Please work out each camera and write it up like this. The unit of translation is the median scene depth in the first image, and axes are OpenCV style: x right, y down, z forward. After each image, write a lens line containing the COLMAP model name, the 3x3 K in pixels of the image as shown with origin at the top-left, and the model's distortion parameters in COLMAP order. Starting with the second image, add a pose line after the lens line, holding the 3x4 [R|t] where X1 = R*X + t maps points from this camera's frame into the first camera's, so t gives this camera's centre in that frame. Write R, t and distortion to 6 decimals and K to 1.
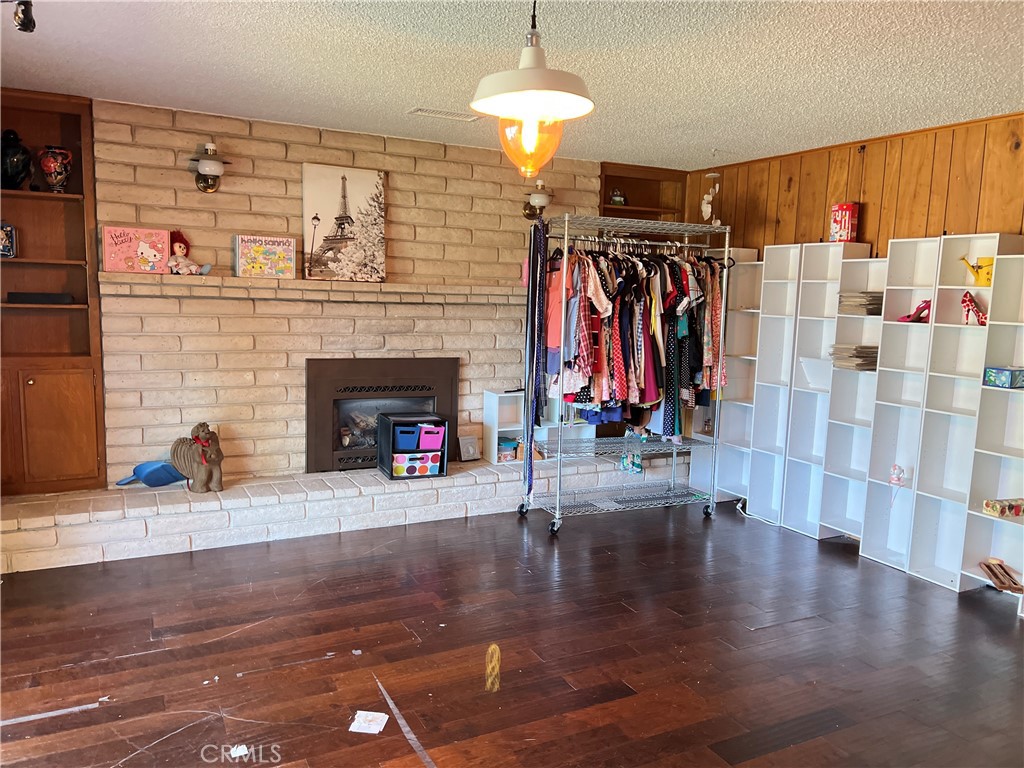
lens RADIAL K [[771.3, 0, 513.1], [0, 771.3, 389.1], [0, 0, 1]] dist [0.062050, -0.077541]
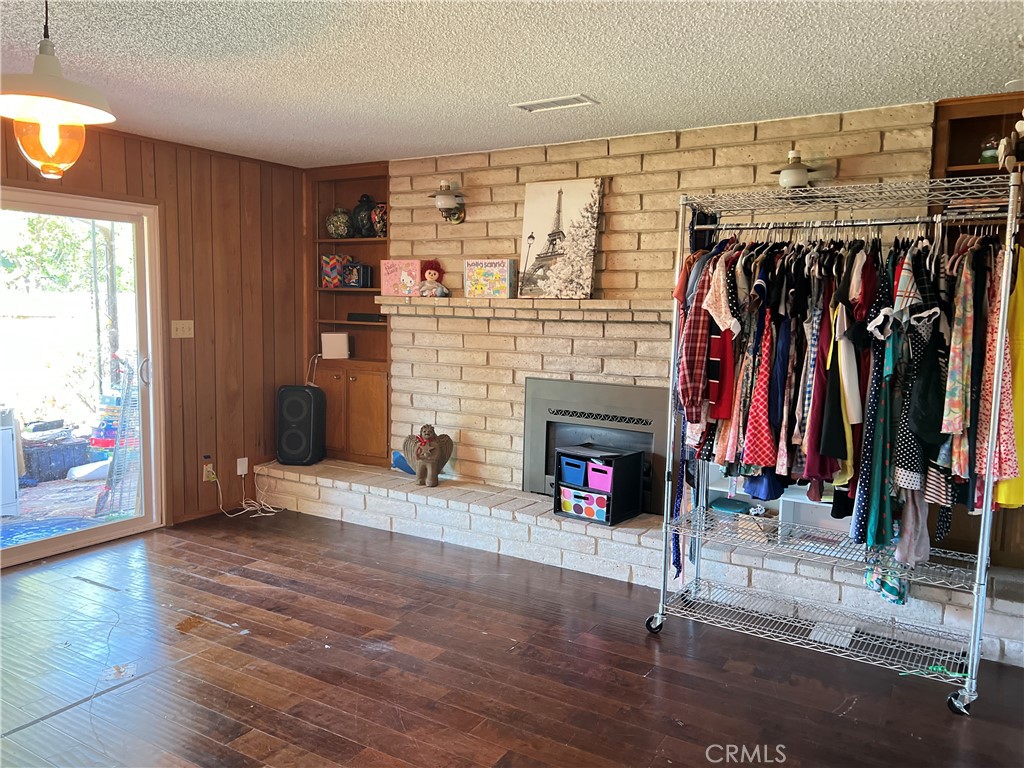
lens RADIAL K [[771.3, 0, 512.6], [0, 771.3, 388.5], [0, 0, 1]] dist [0.062050, -0.077541]
pose [[0.517472, 0.069625, -0.852863, 0.599296], [-0.112050, 0.993616, 0.013130, -0.036954], [0.848332, 0.088769, 0.521970, 0.482741]]
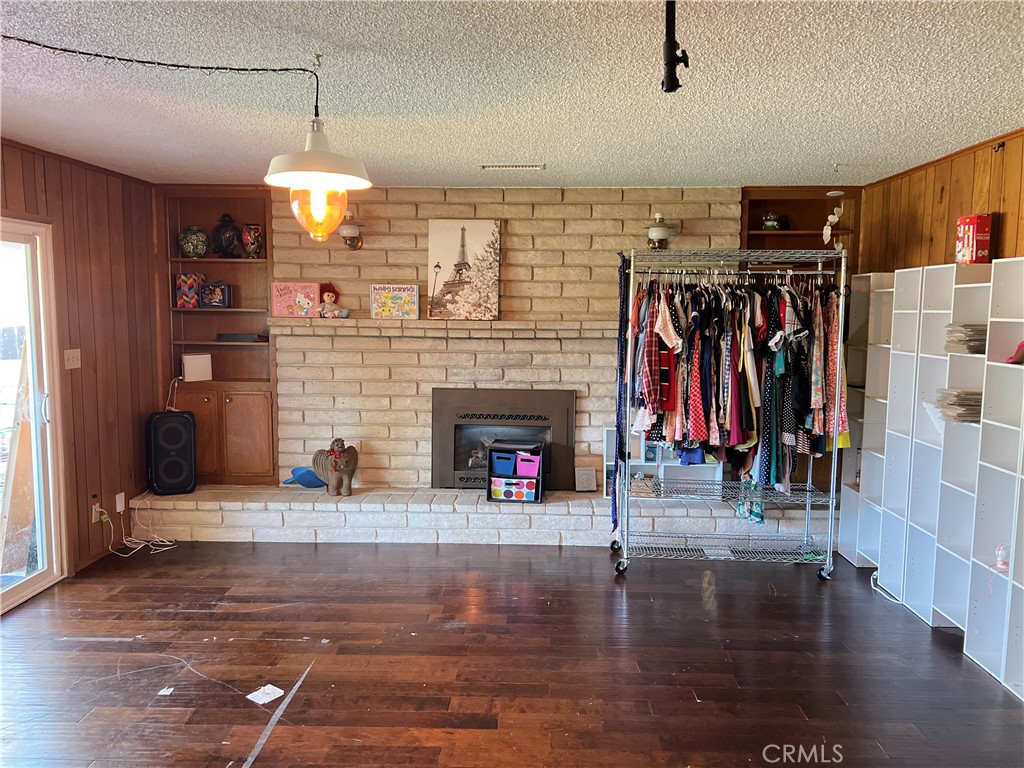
lens RADIAL K [[771.3, 0, 514.0], [0, 771.3, 387.1], [0, 0, 1]] dist [0.062050, -0.077541]
pose [[0.874641, 0.026710, -0.484035, 0.406071], [-0.043697, 0.998760, -0.023845, -0.019124], [0.482798, 0.042006, 0.874723, 0.063824]]
